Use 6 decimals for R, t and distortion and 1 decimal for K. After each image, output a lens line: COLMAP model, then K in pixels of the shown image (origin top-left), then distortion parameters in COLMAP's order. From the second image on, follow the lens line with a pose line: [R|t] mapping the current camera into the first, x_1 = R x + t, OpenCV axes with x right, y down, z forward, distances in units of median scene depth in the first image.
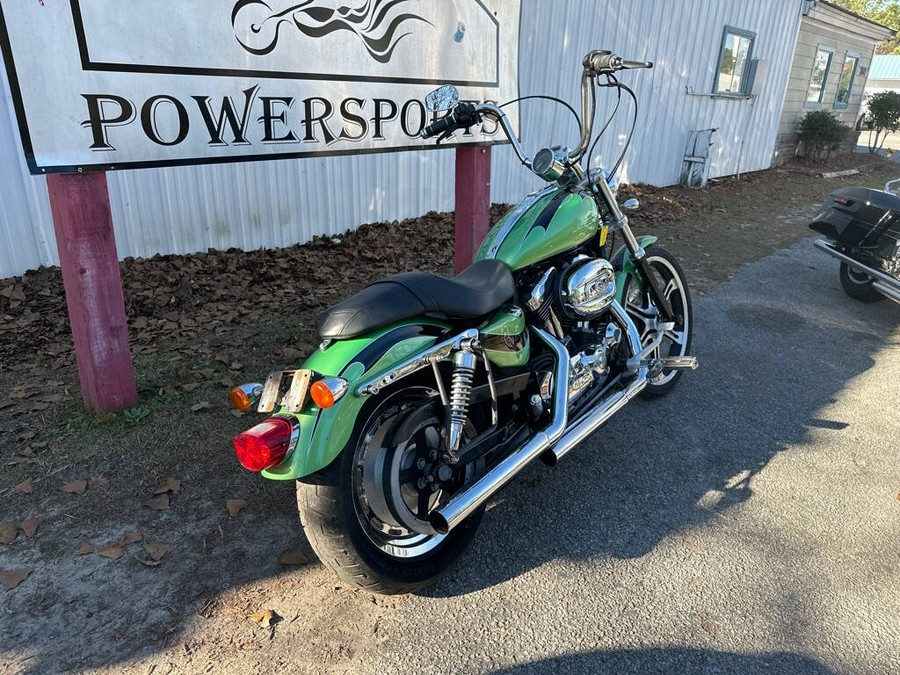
lens RADIAL K [[645.9, 0, 450.0], [0, 645.9, 337.5], [0, 0, 1]] dist [-0.006638, -0.008635]
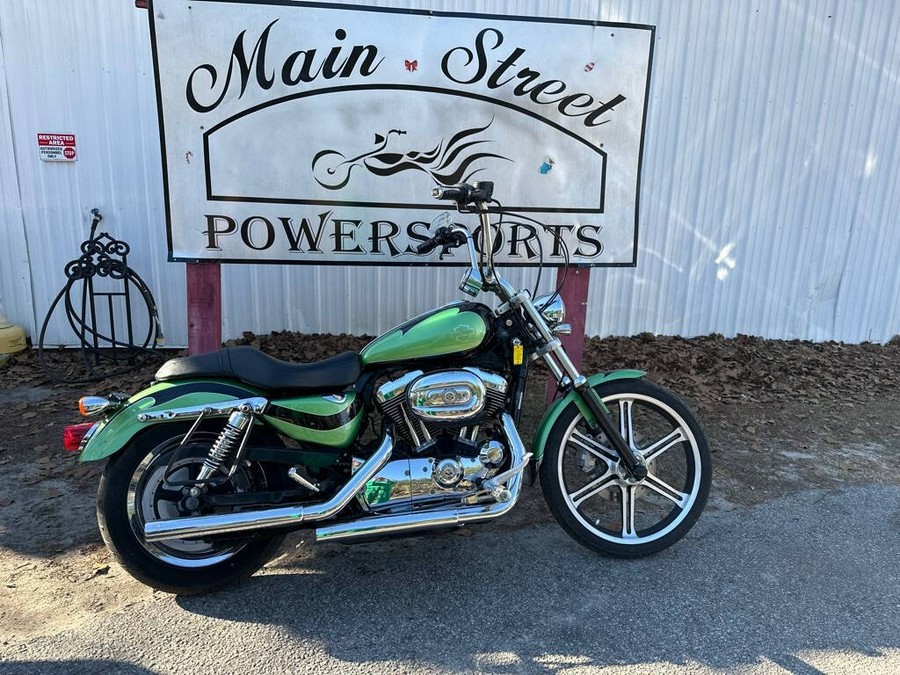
lens RADIAL K [[623.7, 0, 450.0], [0, 623.7, 337.5], [0, 0, 1]] dist [0.121451, -0.152527]
pose [[0.772370, 0.127286, -0.622289, 0.695627], [-0.233258, 0.968101, -0.091494, -0.065909], [0.590792, 0.215821, 0.777422, 0.163206]]
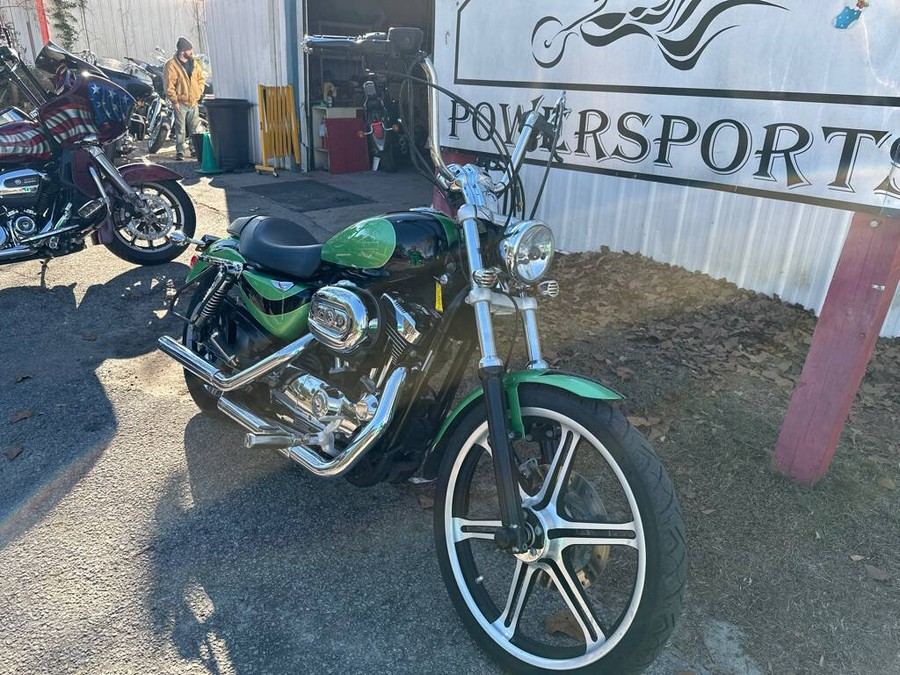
lens RADIAL K [[626.5, 0, 459.2], [0, 626.5, 338.9], [0, 0, 1]] dist [0.007508, -0.046999]
pose [[-0.105664, 0.330862, -0.937745, 0.791854], [-0.403425, 0.847669, 0.344538, -0.324201], [0.908891, 0.414715, 0.043910, 0.920157]]
